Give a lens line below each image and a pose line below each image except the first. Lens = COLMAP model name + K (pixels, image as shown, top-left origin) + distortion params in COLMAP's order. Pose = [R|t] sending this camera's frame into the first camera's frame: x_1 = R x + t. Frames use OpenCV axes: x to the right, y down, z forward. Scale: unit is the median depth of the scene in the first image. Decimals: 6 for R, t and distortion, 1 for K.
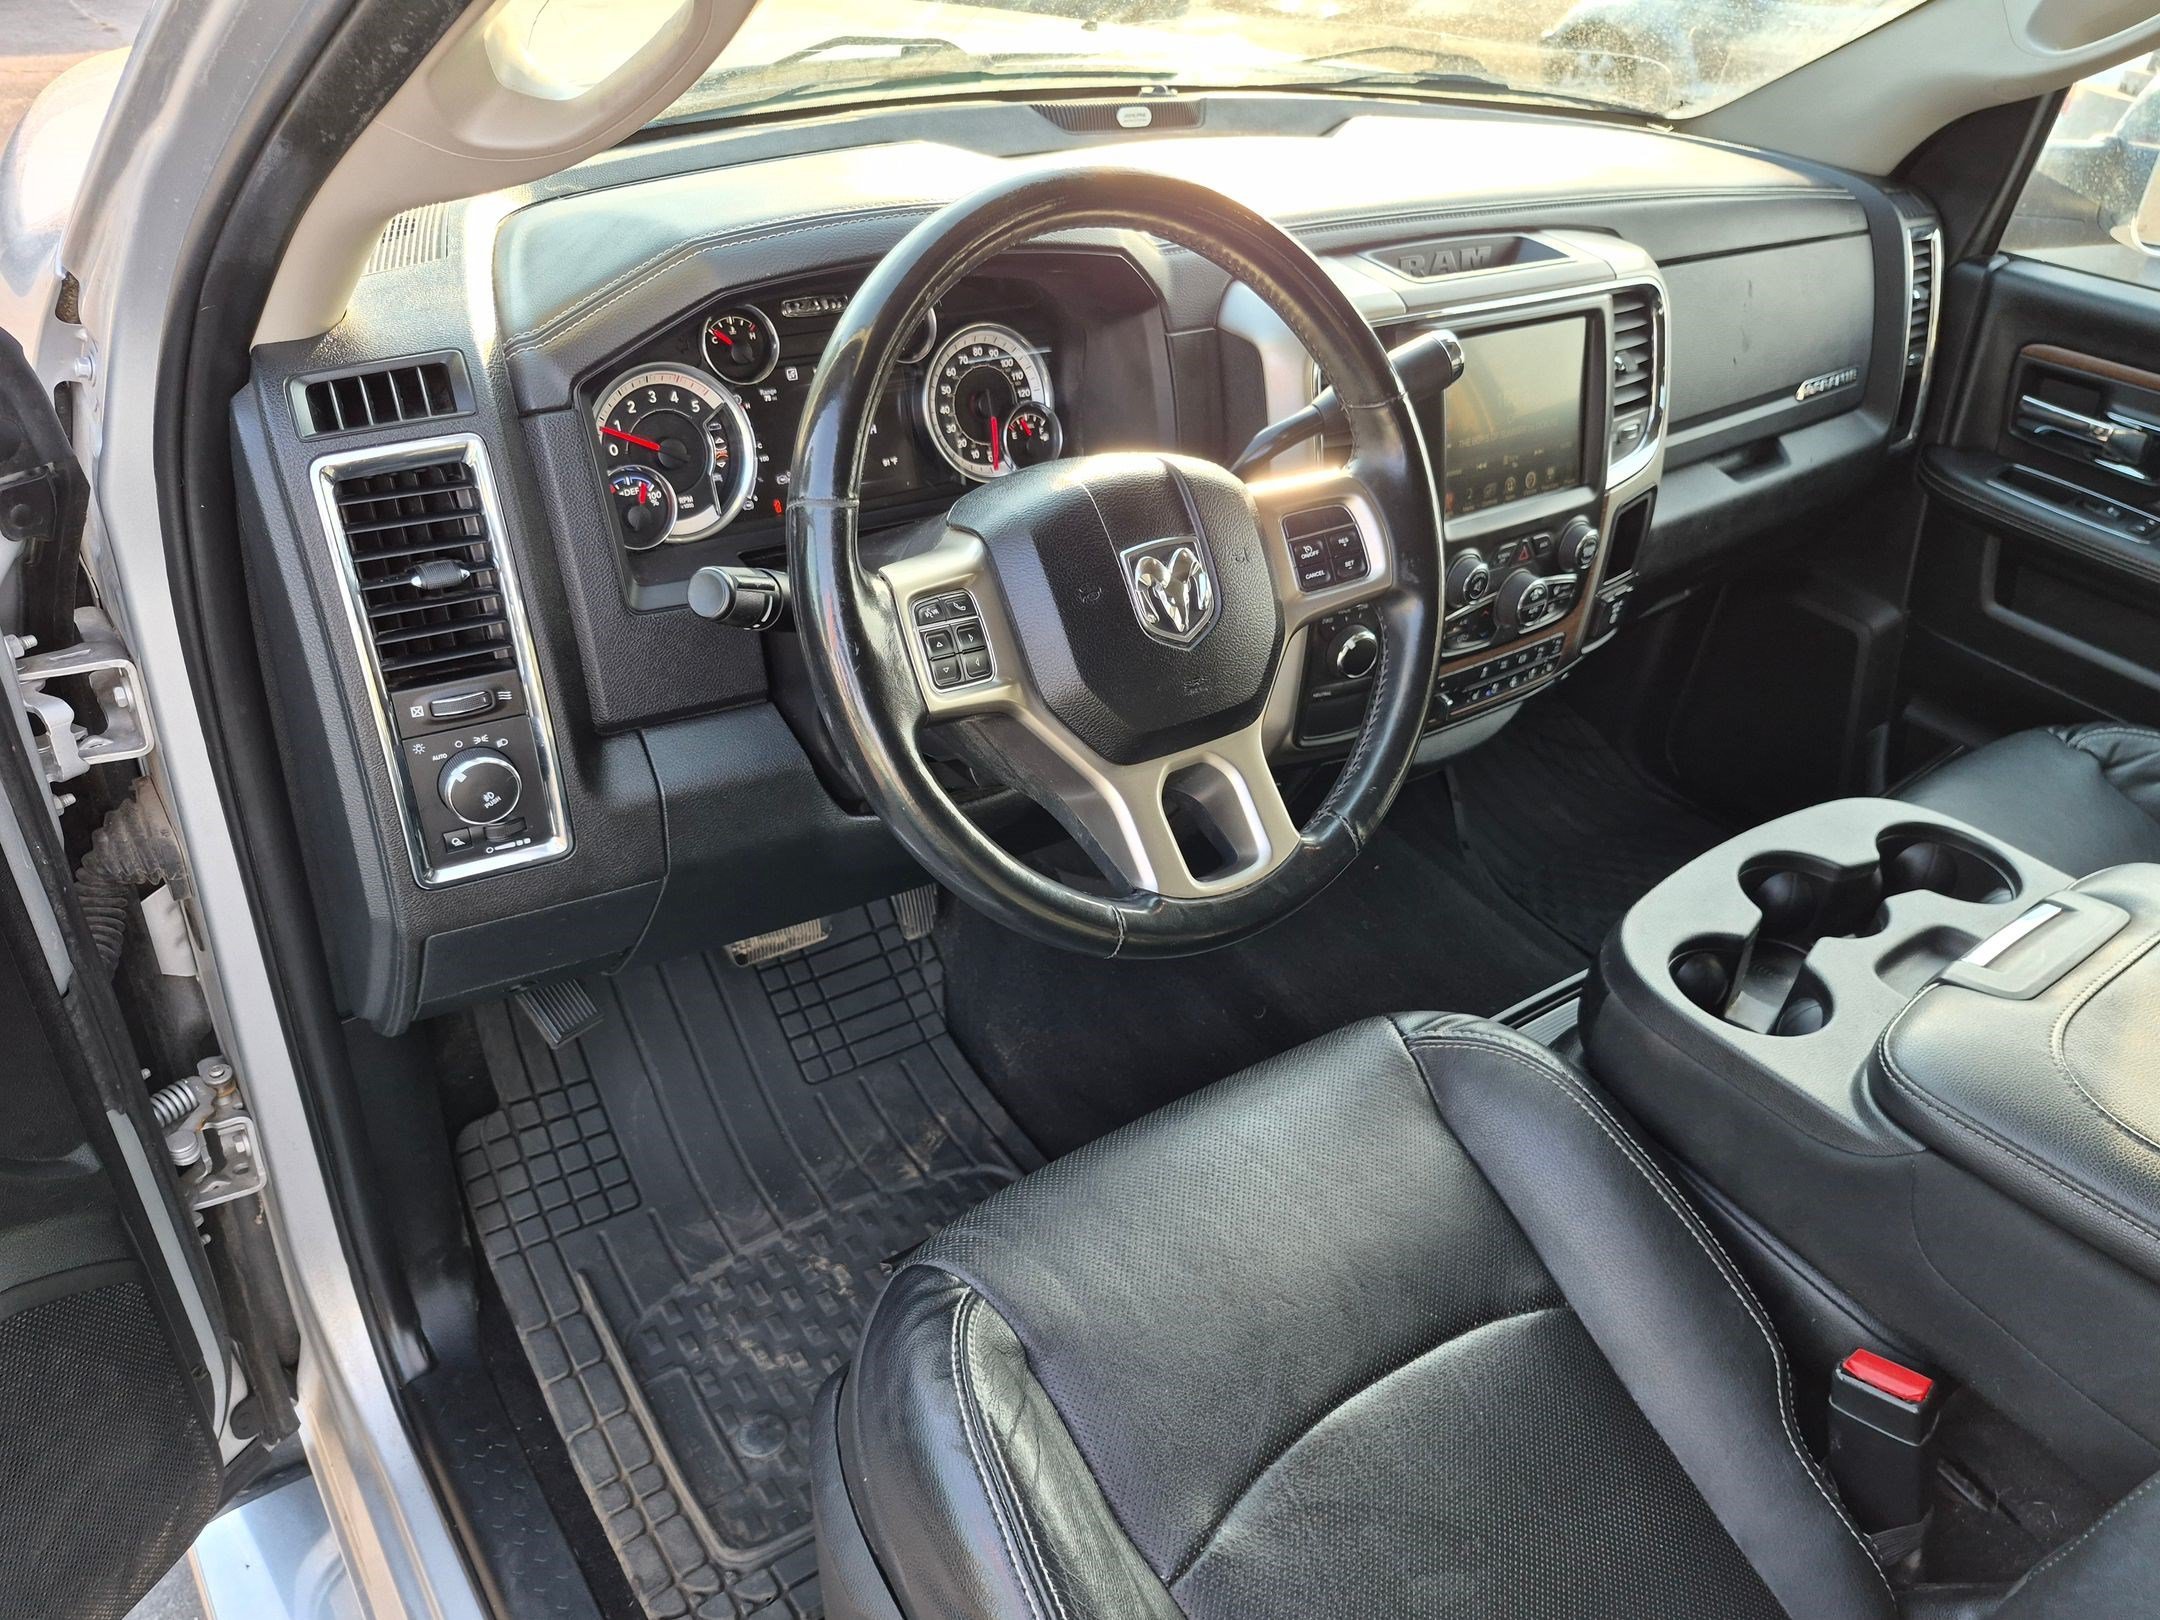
lens RADIAL K [[1503.8, 0, 1055.8], [0, 1503.8, 794.5], [0, 0, 1]] dist [0.056693, -0.058664]
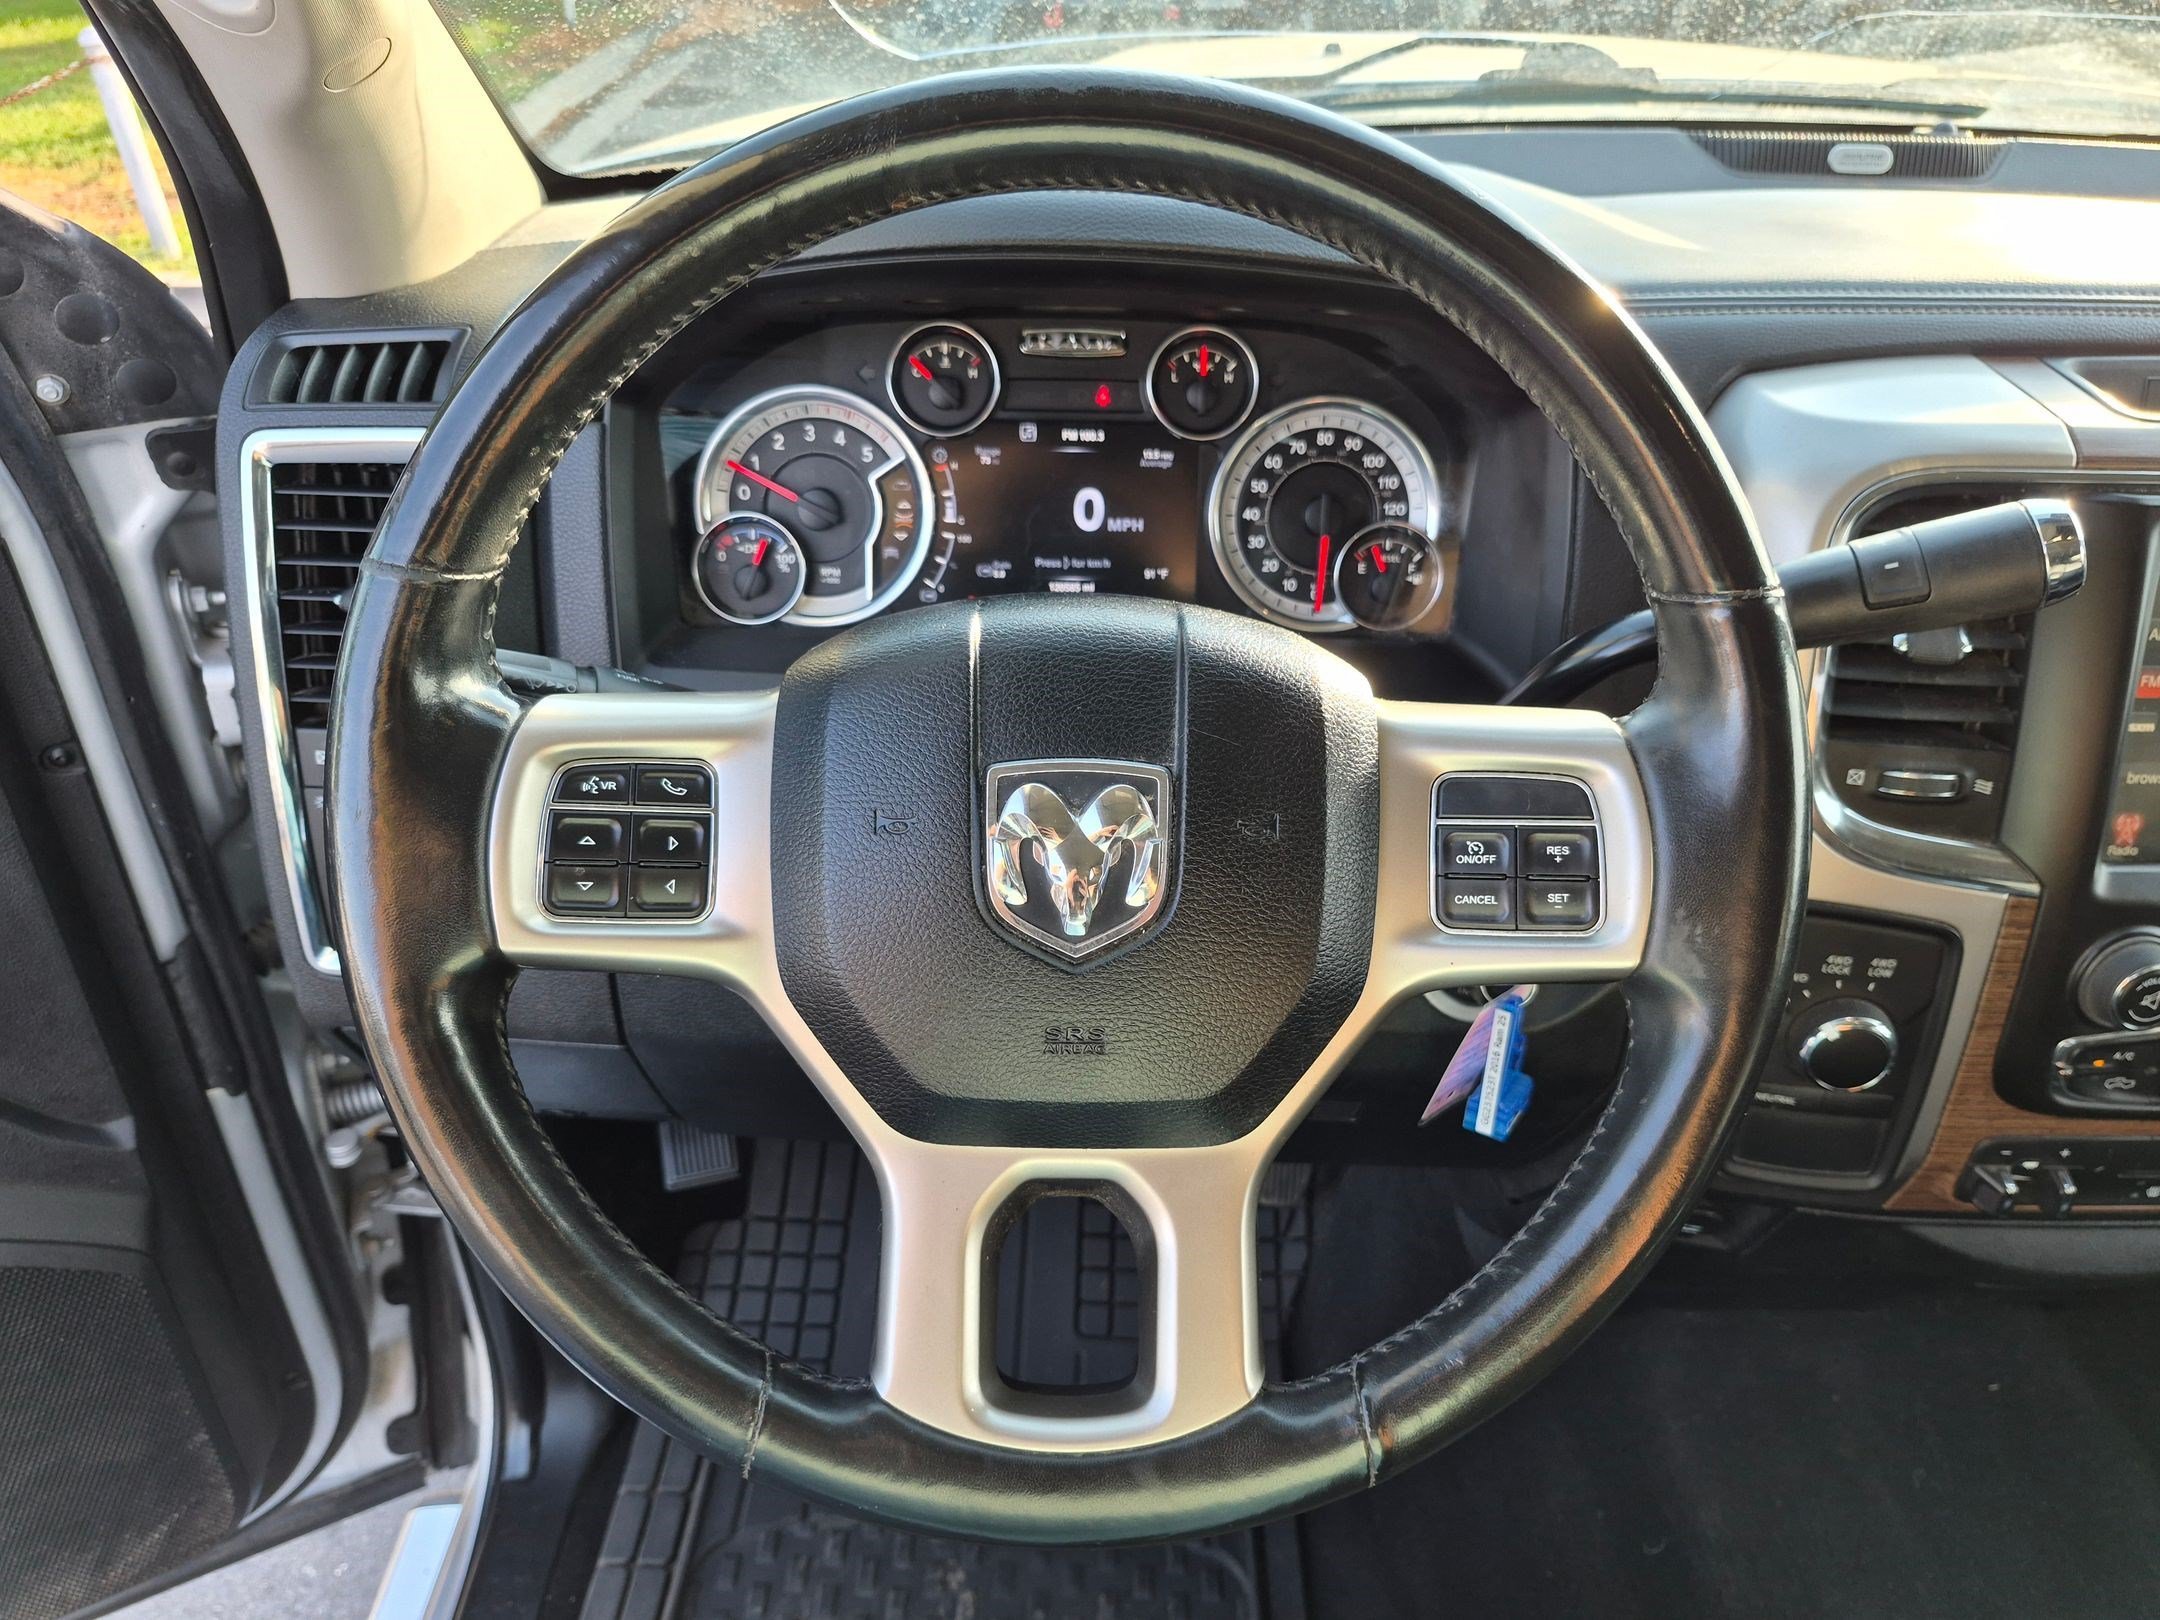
lens RADIAL K [[1503.8, 0, 1055.8], [0, 1503.8, 794.5], [0, 0, 1]] dist [0.056693, -0.058664]
pose [[0.823047, 0.237490, -0.515938, 0.235746], [-0.274695, 0.961521, 0.004390, -0.110566], [0.497128, 0.138112, 0.856615, 0.384971]]
